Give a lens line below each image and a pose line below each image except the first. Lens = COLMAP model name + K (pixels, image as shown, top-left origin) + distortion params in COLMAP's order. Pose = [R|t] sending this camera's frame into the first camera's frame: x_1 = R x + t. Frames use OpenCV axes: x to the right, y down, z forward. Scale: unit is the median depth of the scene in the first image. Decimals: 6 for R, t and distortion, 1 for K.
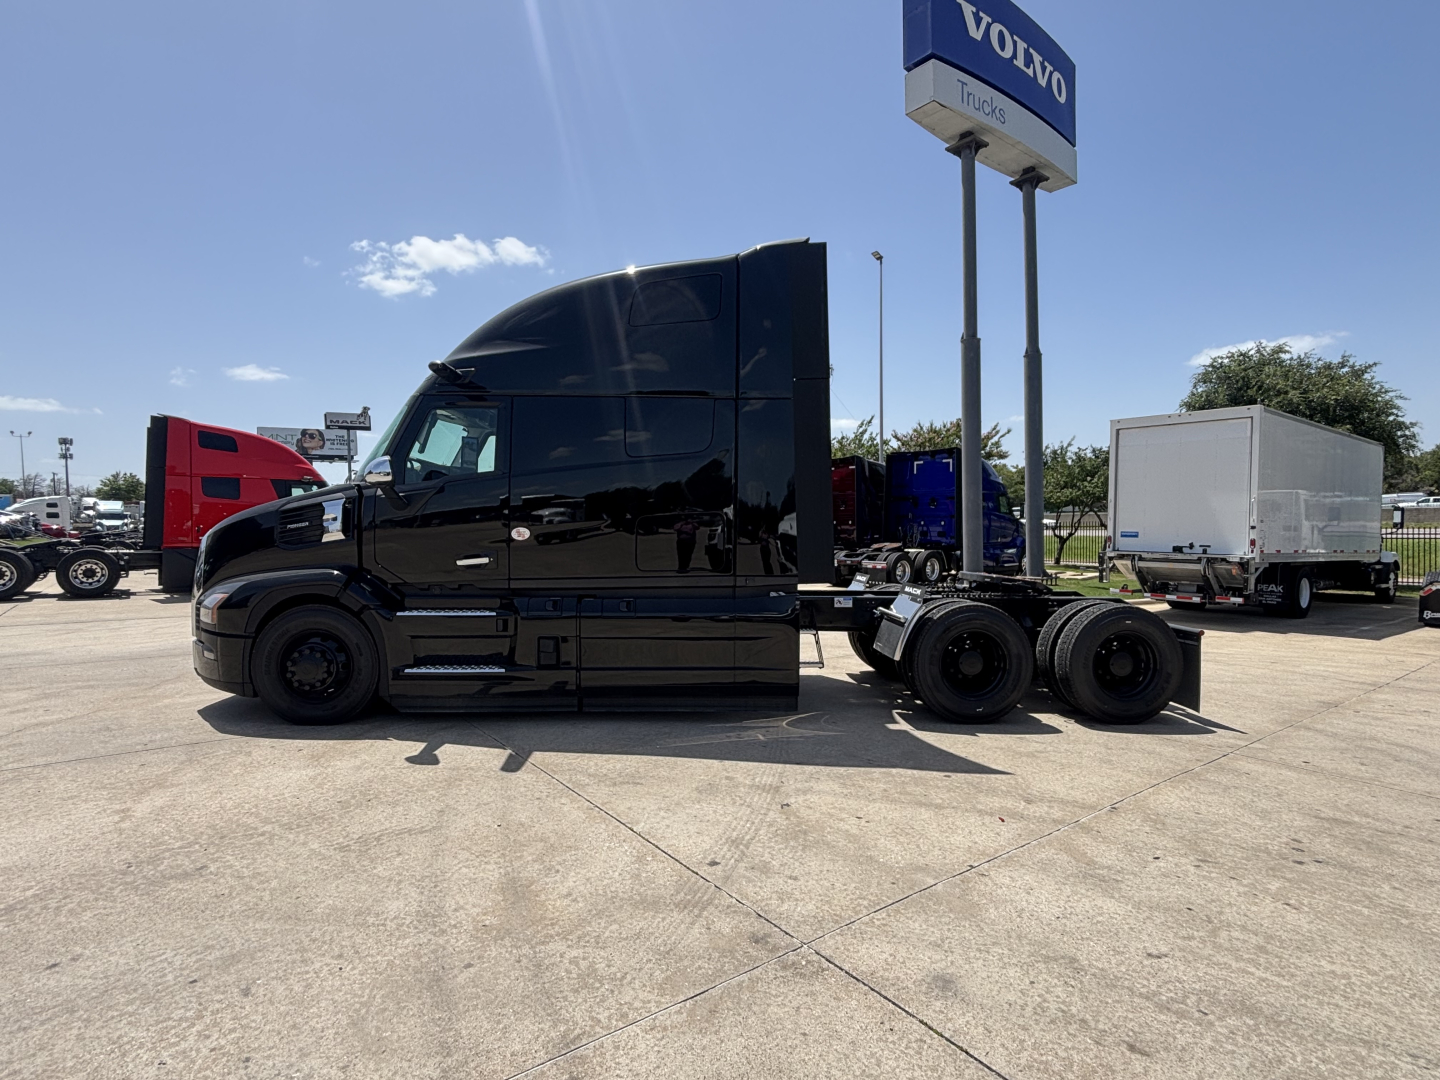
lens RADIAL K [[742.5, 0, 714.6], [0, 742.5, 534.6], [0, 0, 1]] dist [-0.006512, 0.000816]
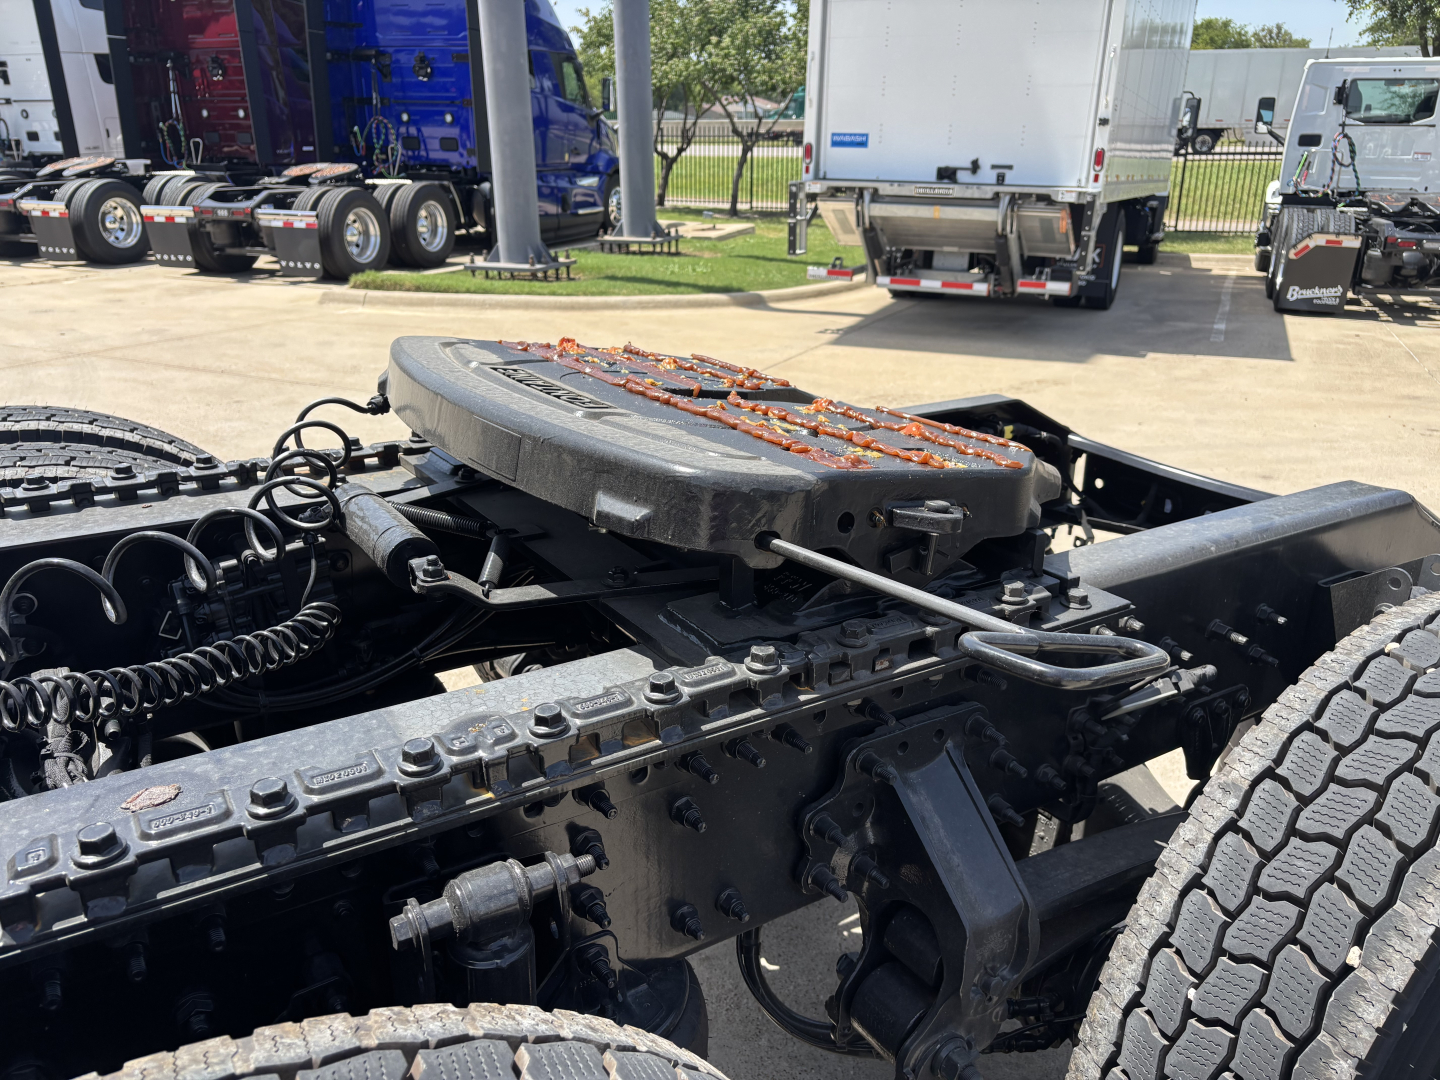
lens RADIAL K [[1077.7, 0, 721.1], [0, 1077.7, 544.3], [0, 0, 1]] dist [0.018988, 0.003319]
pose [[0.872471, -0.162870, 0.460726, 0.115853], [-0.002113, 0.941556, 0.336849, 0.007401], [-0.488662, -0.294864, 0.821136, 0.327225]]
